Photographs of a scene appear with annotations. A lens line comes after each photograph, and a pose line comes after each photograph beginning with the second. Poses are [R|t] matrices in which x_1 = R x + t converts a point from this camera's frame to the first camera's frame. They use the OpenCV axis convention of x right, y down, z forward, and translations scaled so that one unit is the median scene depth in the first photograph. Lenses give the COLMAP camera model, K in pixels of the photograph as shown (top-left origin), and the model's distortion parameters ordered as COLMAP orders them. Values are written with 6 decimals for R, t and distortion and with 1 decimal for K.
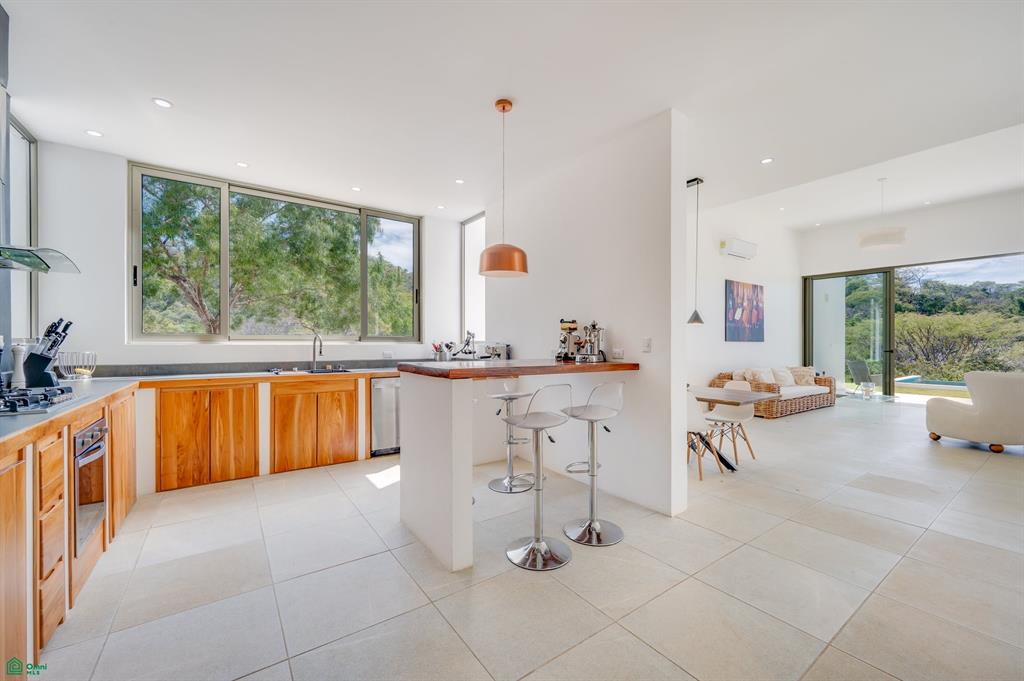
lens RADIAL K [[410.0, 0, 516.0], [0, 410.0, 340.7], [0, 0, 1]] dist [-0.000655, 0.000877]
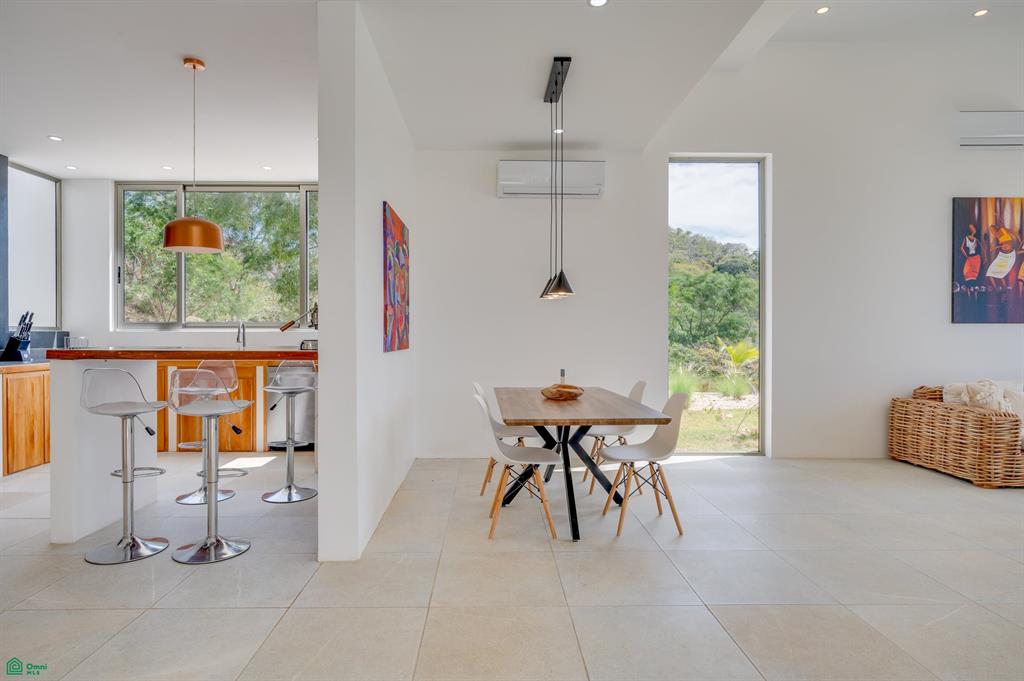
lens RADIAL K [[565.9, 0, 506.0], [0, 565.9, 330.6], [0, 0, 1]] dist [0.000048, 0.000543]
pose [[0.818826, -0.007633, -0.573991, 0.541180], [0.006128, 0.999971, -0.004556, 0.011561], [0.574009, 0.000213, 0.818849, 0.159668]]
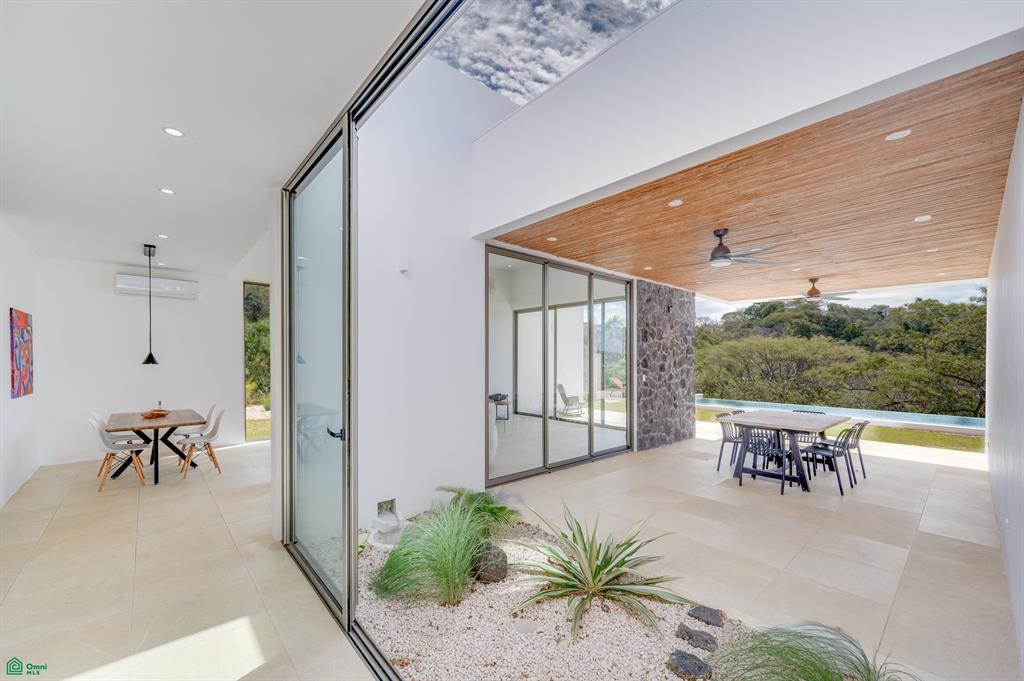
lens RADIAL K [[410.0, 0, 513.7], [0, 410.0, 357.0], [0, 0, 1]] dist [-0.000655, 0.000877]
pose [[0.996219, -0.001443, 0.086863, 0.886381], [0.001760, 0.999992, -0.003567, -0.031780], [-0.086857, 0.003706, 0.996214, -0.194067]]
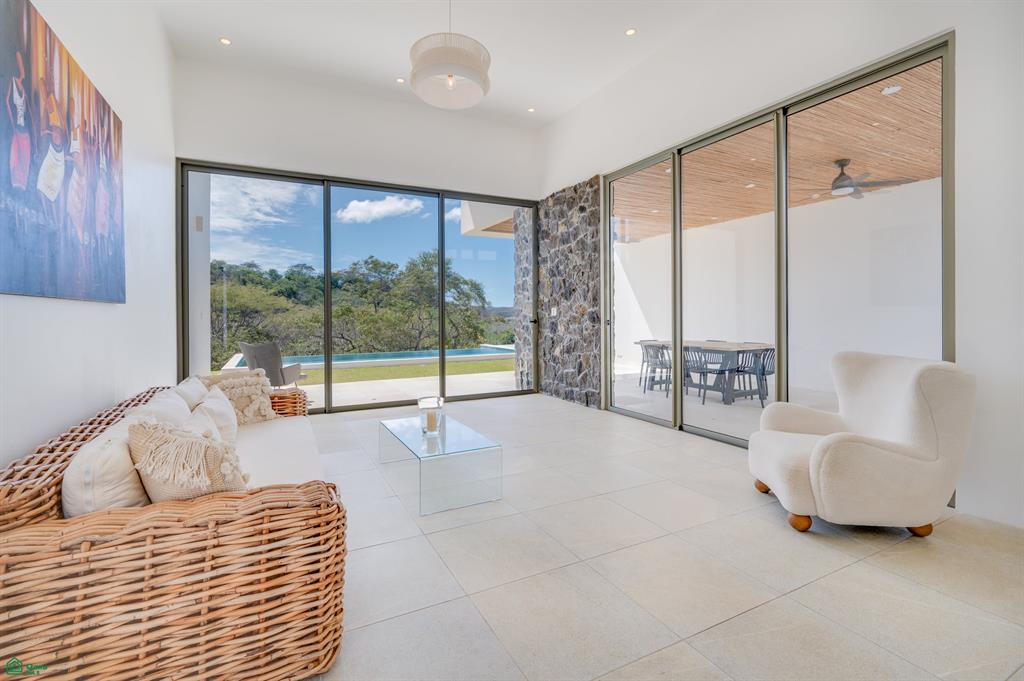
lens RADIAL K [[456.0, 0, 495.4], [0, 456.0, 313.5], [0, 0, 1]] dist [0.006371, -0.000939]
pose [[0.164368, -0.004746, 0.986388, 0.406259], [0.002215, 0.999988, 0.004442, 0.011770], [-0.986397, 0.001454, 0.164376, 0.872666]]
